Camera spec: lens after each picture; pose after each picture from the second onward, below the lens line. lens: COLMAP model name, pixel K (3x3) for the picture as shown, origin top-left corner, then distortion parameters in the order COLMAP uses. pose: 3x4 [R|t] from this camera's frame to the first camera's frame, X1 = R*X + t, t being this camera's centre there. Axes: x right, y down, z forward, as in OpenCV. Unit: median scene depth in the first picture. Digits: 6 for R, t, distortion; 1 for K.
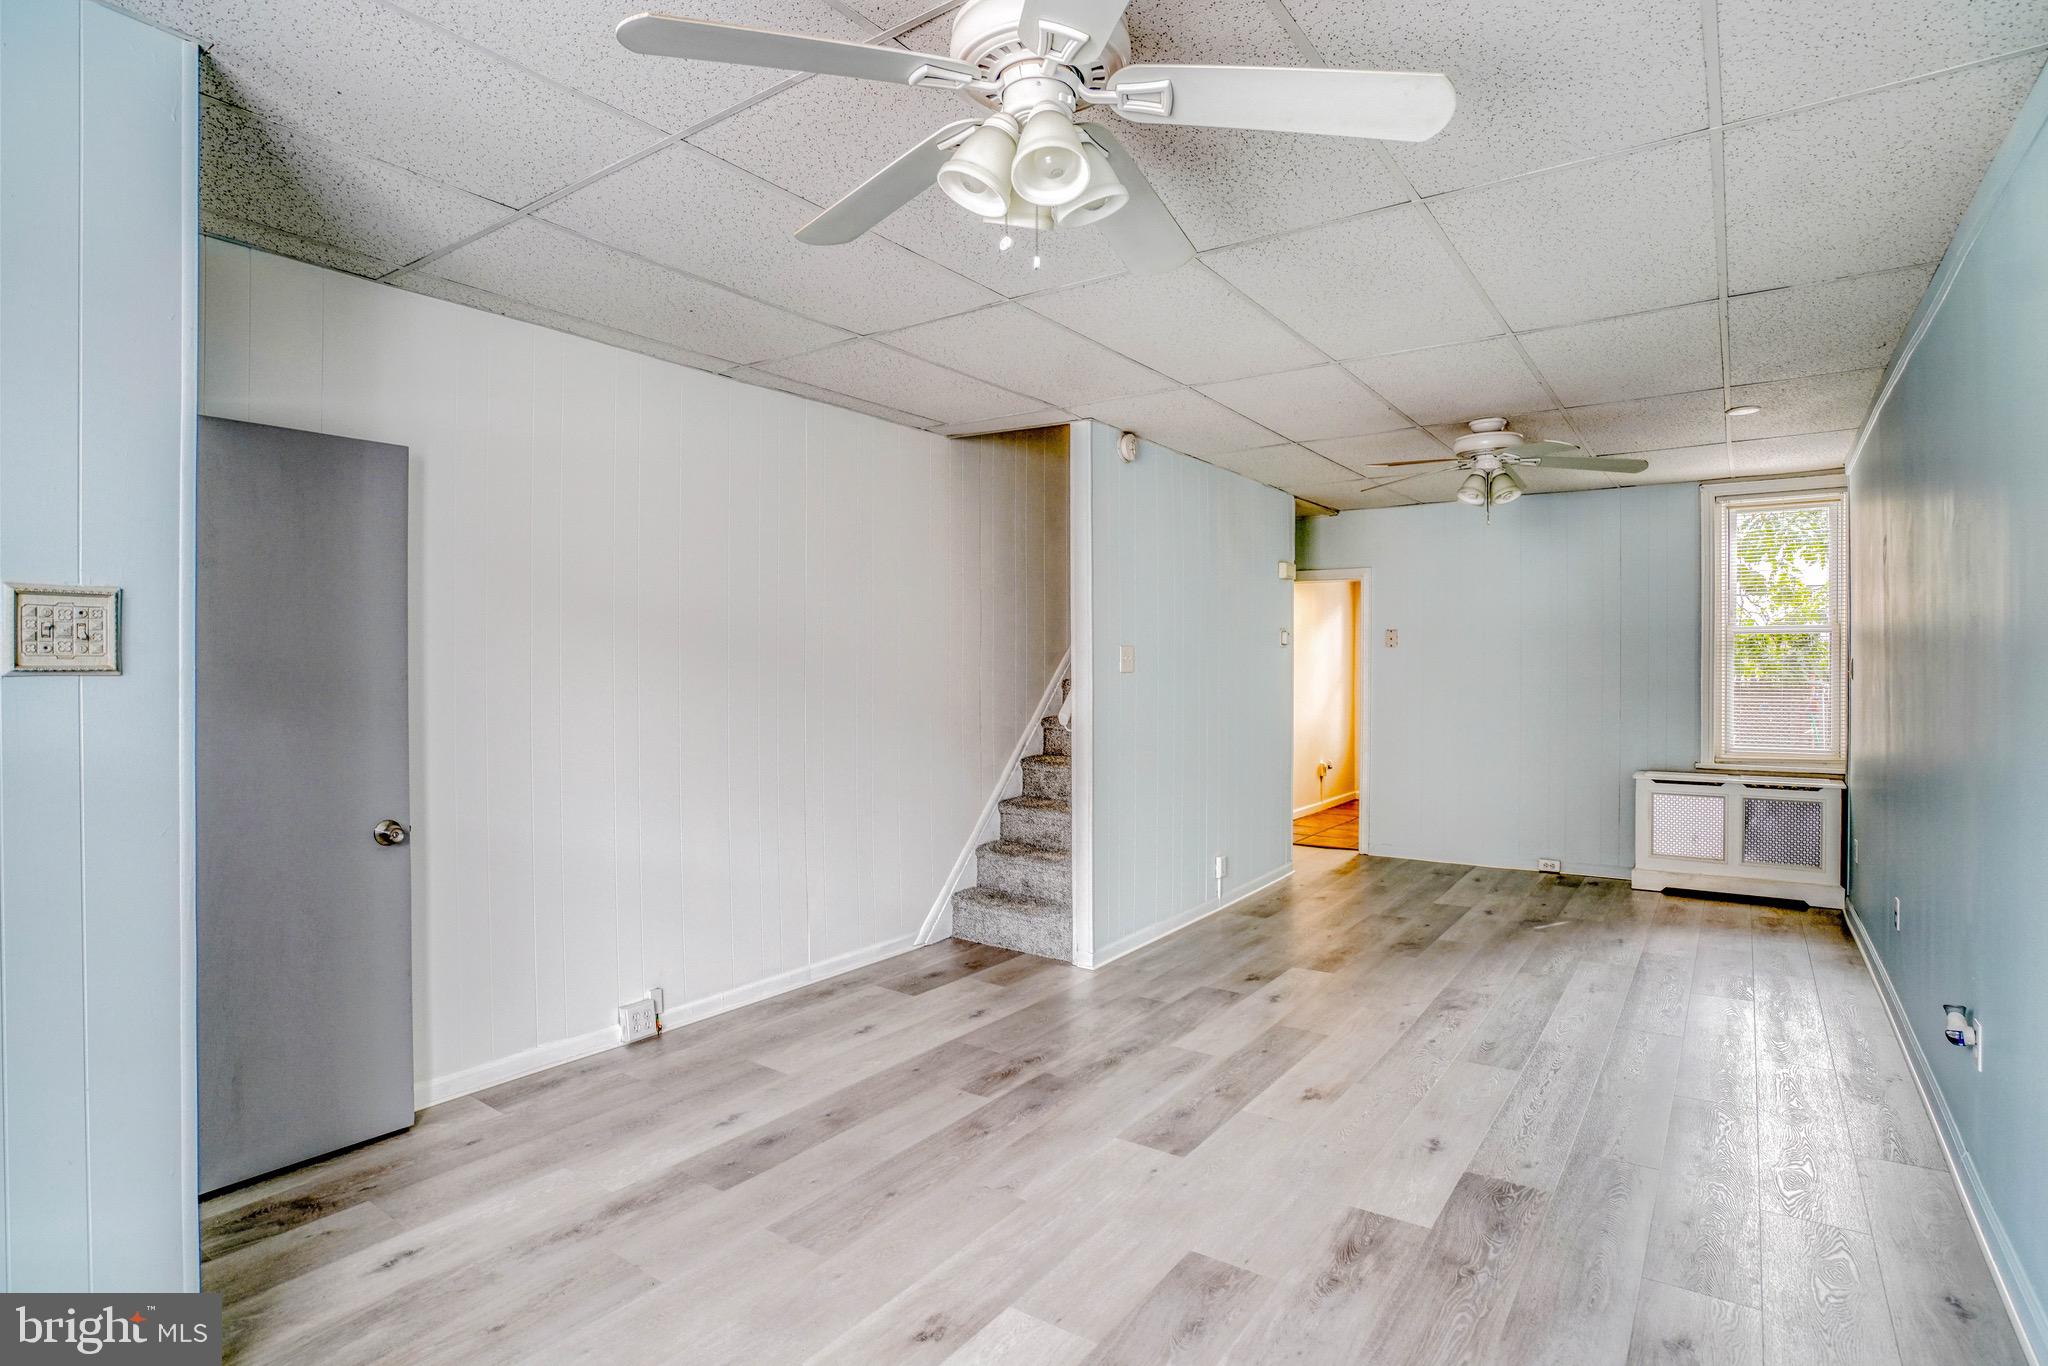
lens RADIAL K [[1053.6, 0, 1126.6], [0, 1053.6, 667.6], [0, 0, 1]] dist [-0.061463, 0.034612]
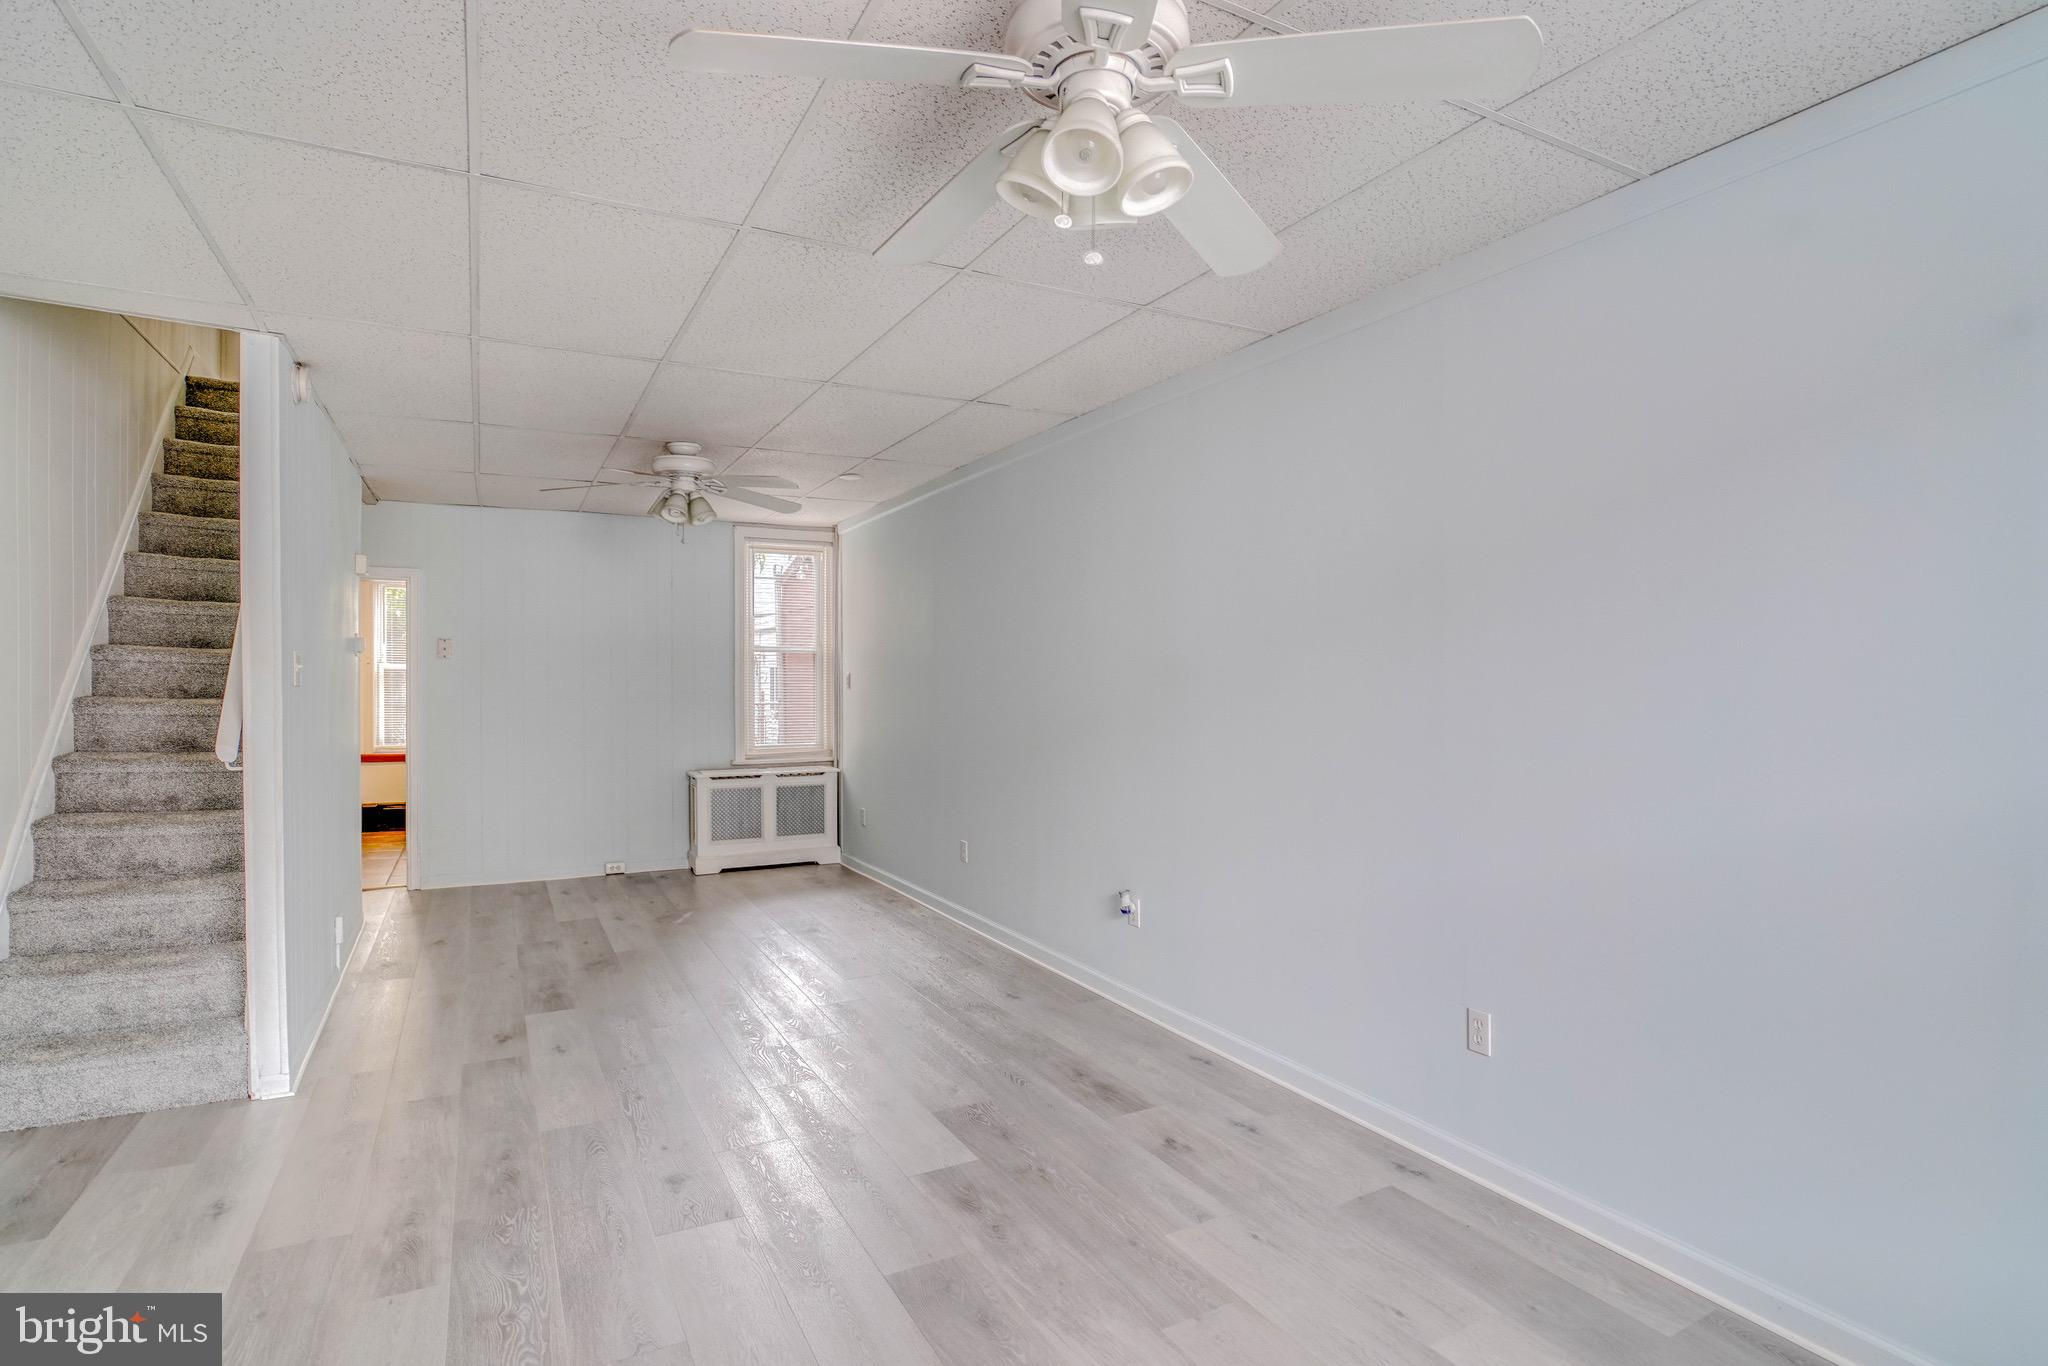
lens RADIAL K [[971.4, 0, 1029.3], [0, 971.4, 670.6], [0, 0, 1]] dist [-0.058004, 0.024340]
pose [[0.492999, 0.007997, 0.869993, -0.322488], [0.002881, 0.999937, -0.010824, 0.003143], [-0.870025, 0.007843, 0.492945, 0.217629]]
